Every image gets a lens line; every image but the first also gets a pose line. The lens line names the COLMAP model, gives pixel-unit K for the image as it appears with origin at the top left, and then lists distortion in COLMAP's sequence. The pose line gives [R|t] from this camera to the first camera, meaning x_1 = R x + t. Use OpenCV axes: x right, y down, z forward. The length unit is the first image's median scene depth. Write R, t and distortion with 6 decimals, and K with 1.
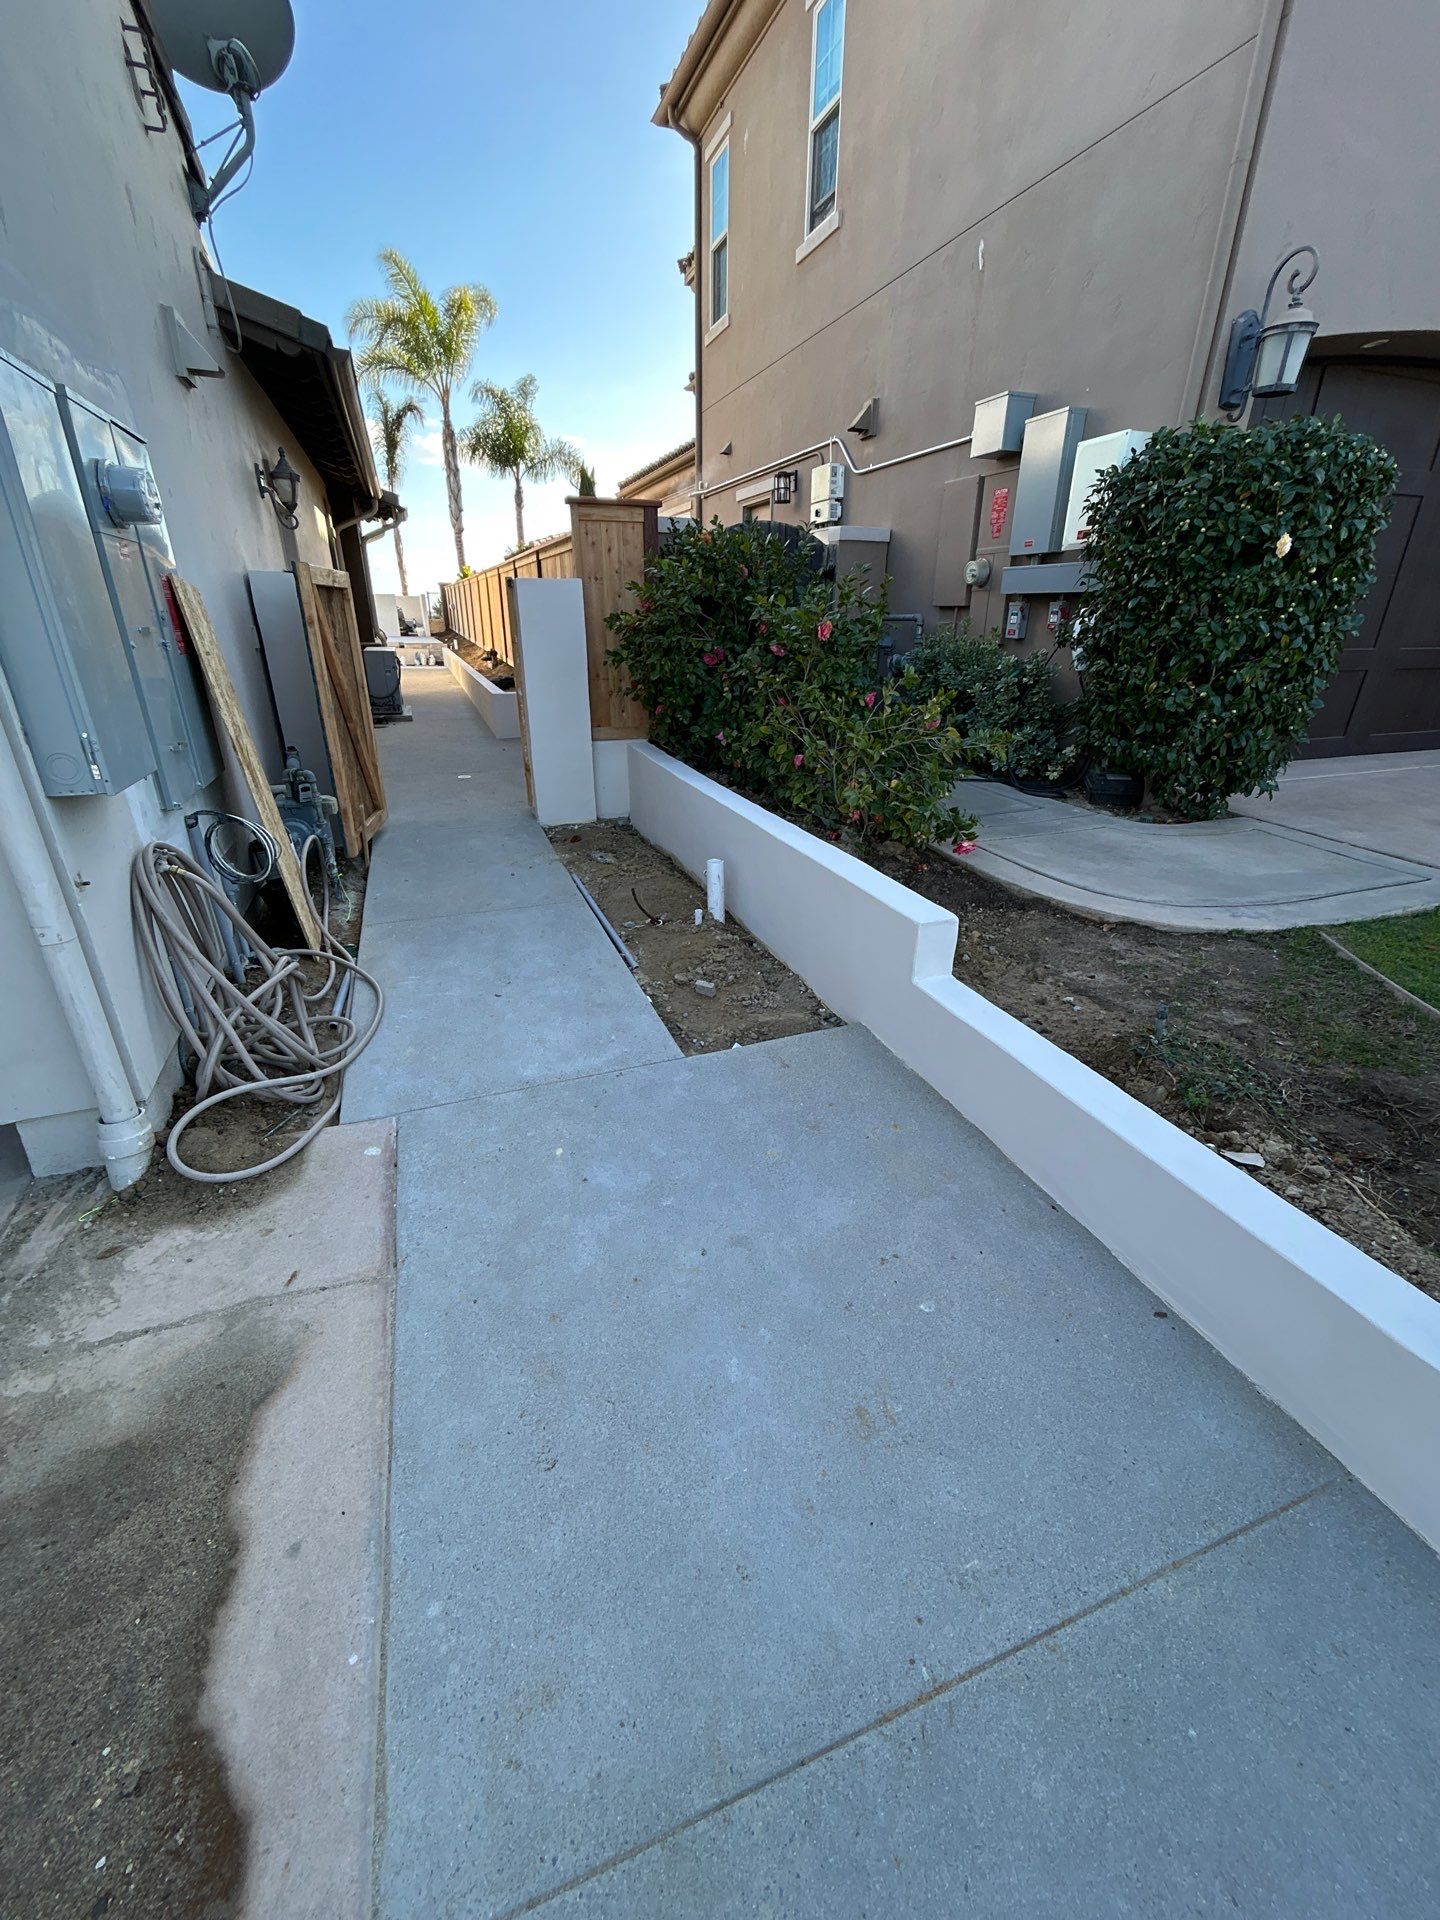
lens RADIAL K [[764.3, 0, 720.9], [0, 764.3, 955.4], [0, 0, 1]] dist [-0.001003, 0.000331]
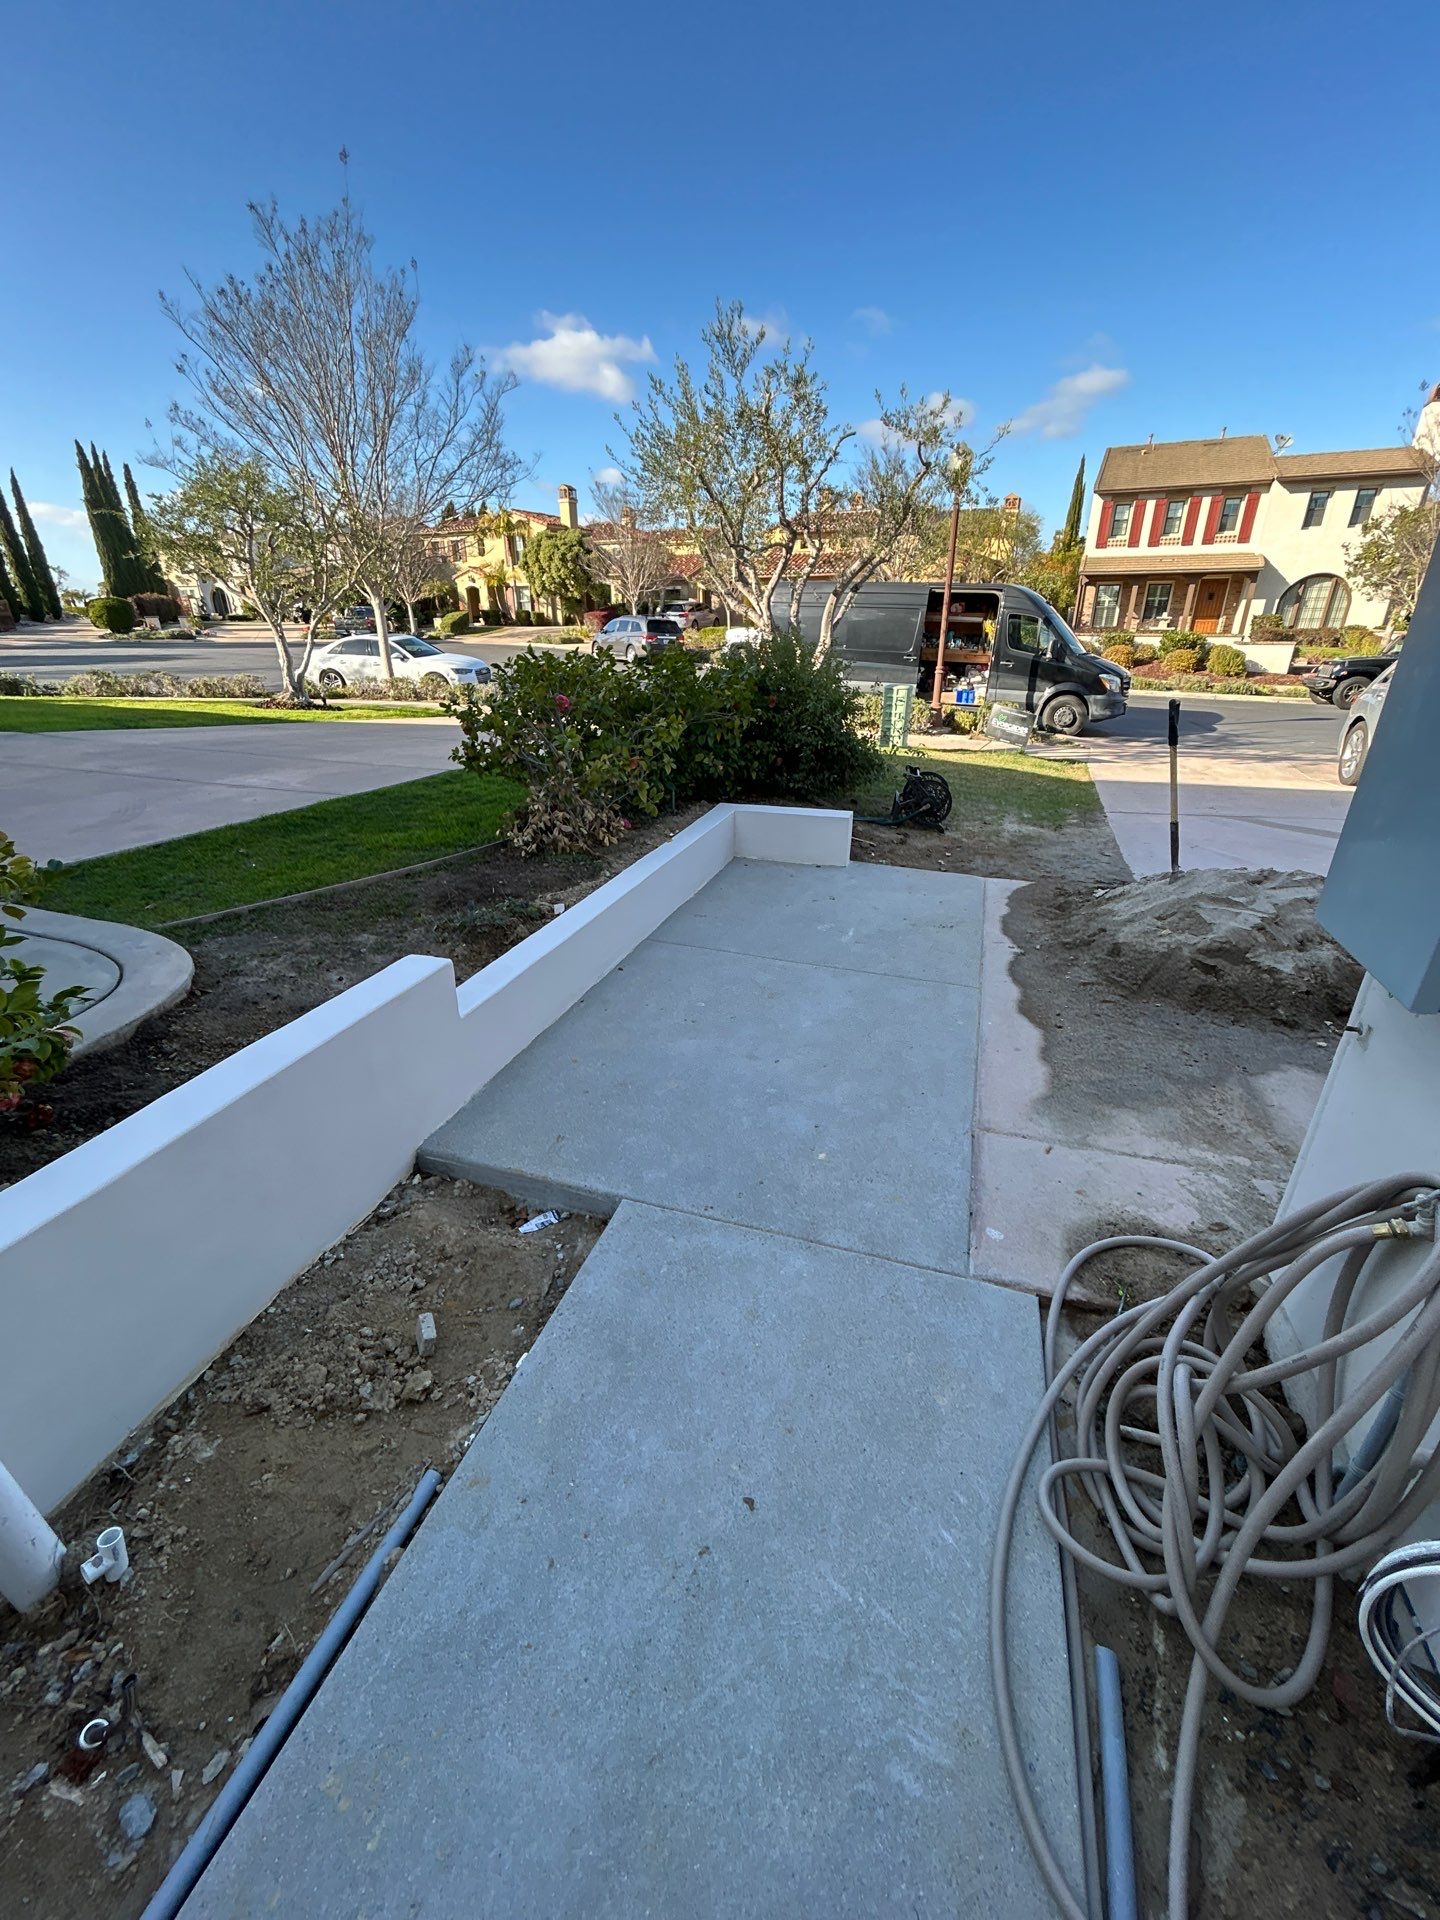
lens RADIAL K [[764.3, 0, 719.8], [0, 764.3, 958.4], [0, 0, 1]] dist [-0.001003, 0.000331]
pose [[-0.781847, -0.261791, 0.565846, -0.054784], [0.250136, 0.699619, 0.669302, -0.059443], [-0.571093, 0.664830, -0.481511, 0.122684]]
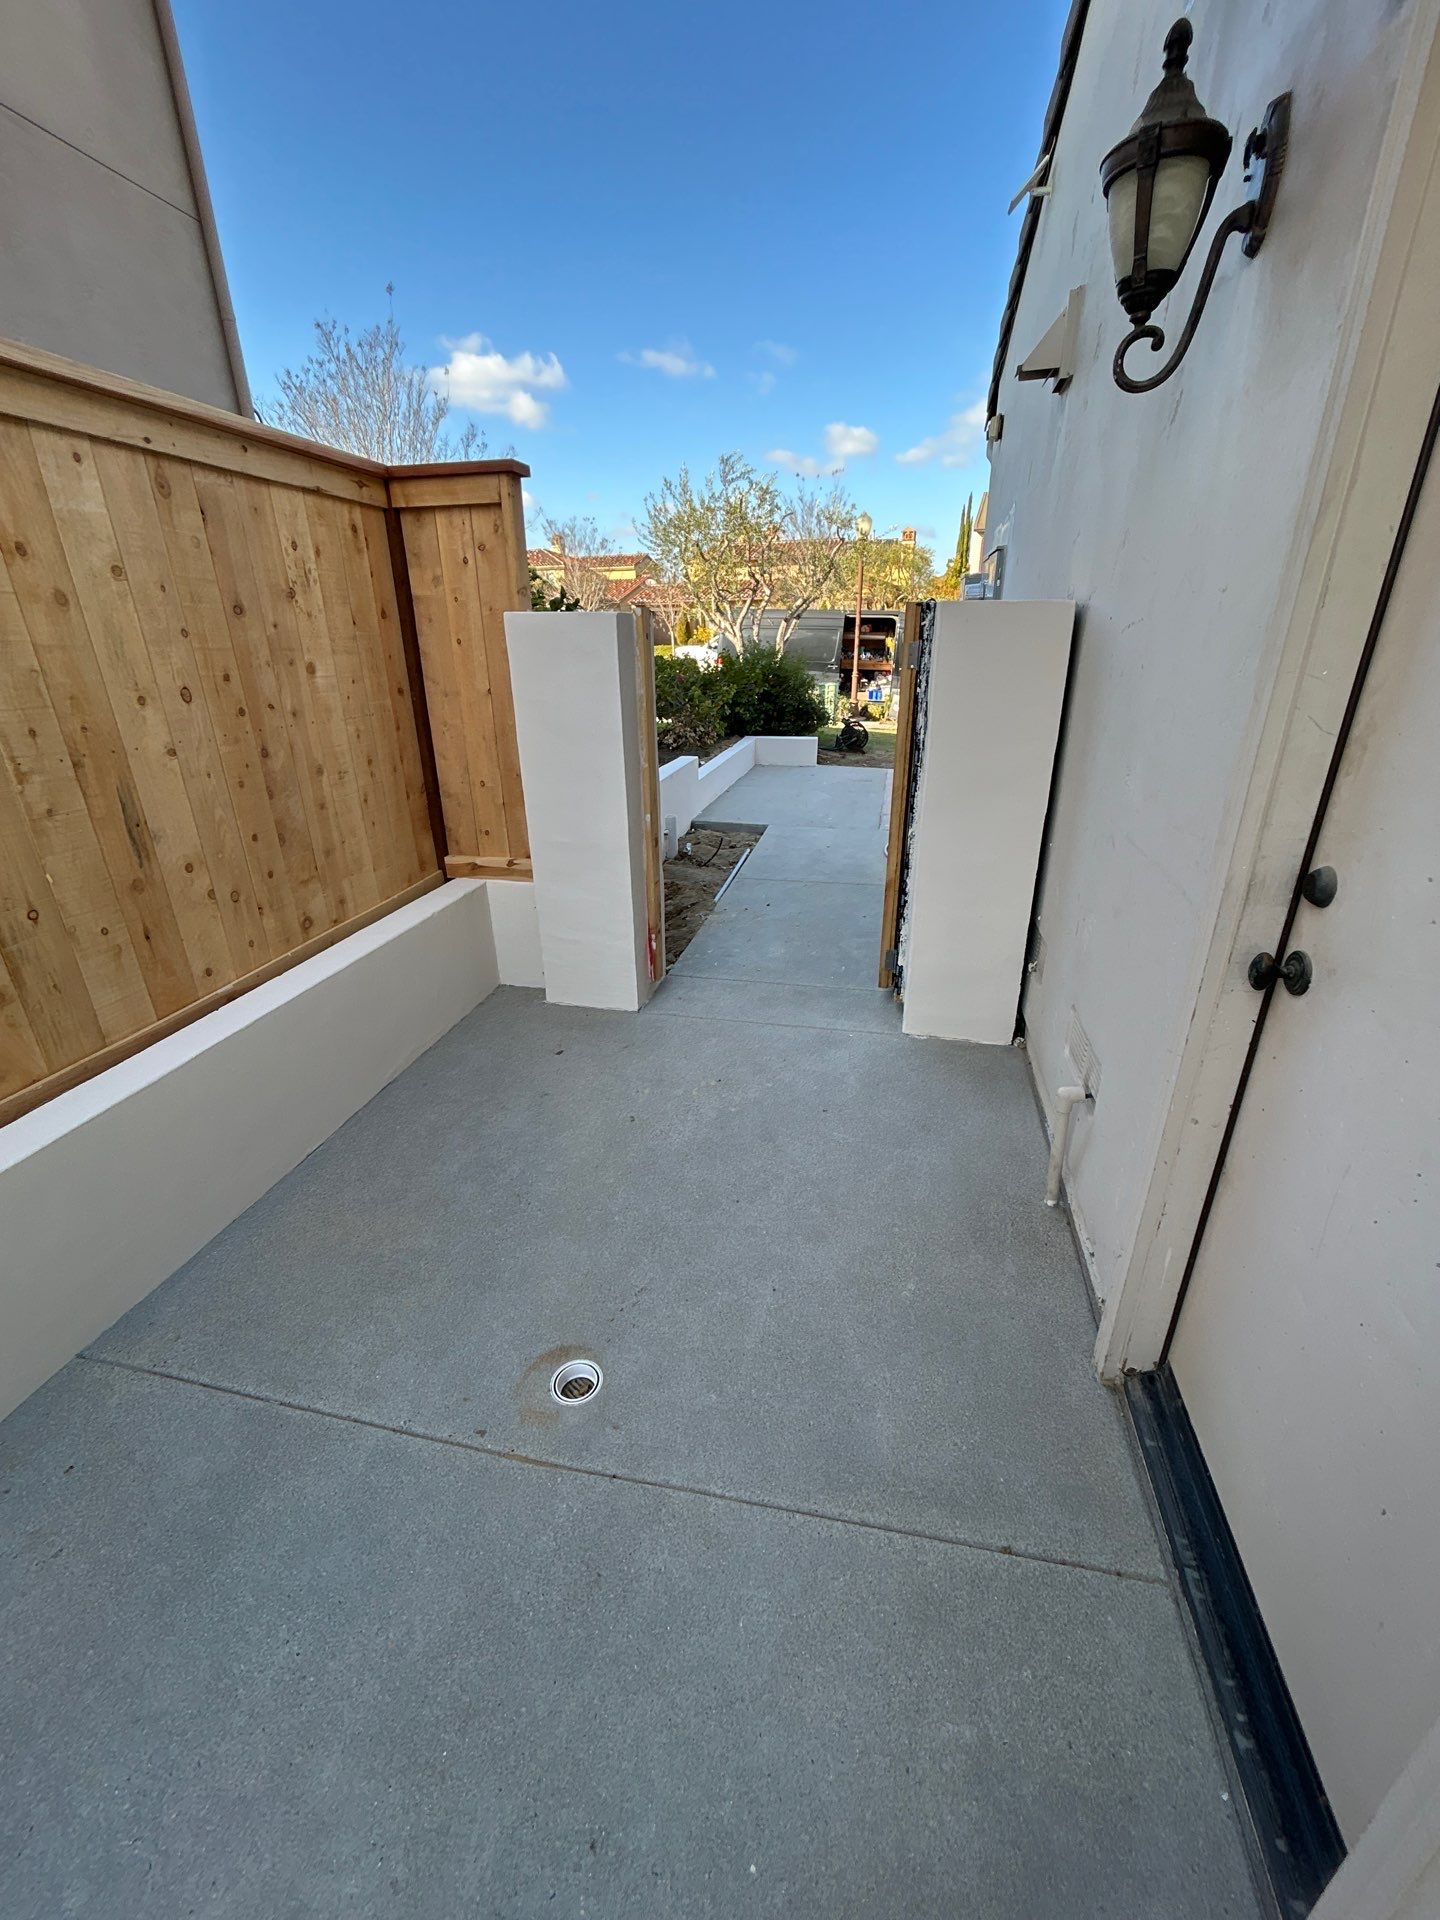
lens RADIAL K [[764.3, 0, 712.3], [0, 764.3, 957.3], [0, 0, 1]] dist [-0.001003, 0.000331]
pose [[-0.836406, -0.215716, 0.503877, -0.128257], [0.223803, 0.704762, 0.673218, -0.132479], [-0.500337, 0.675853, -0.541189, 0.282718]]
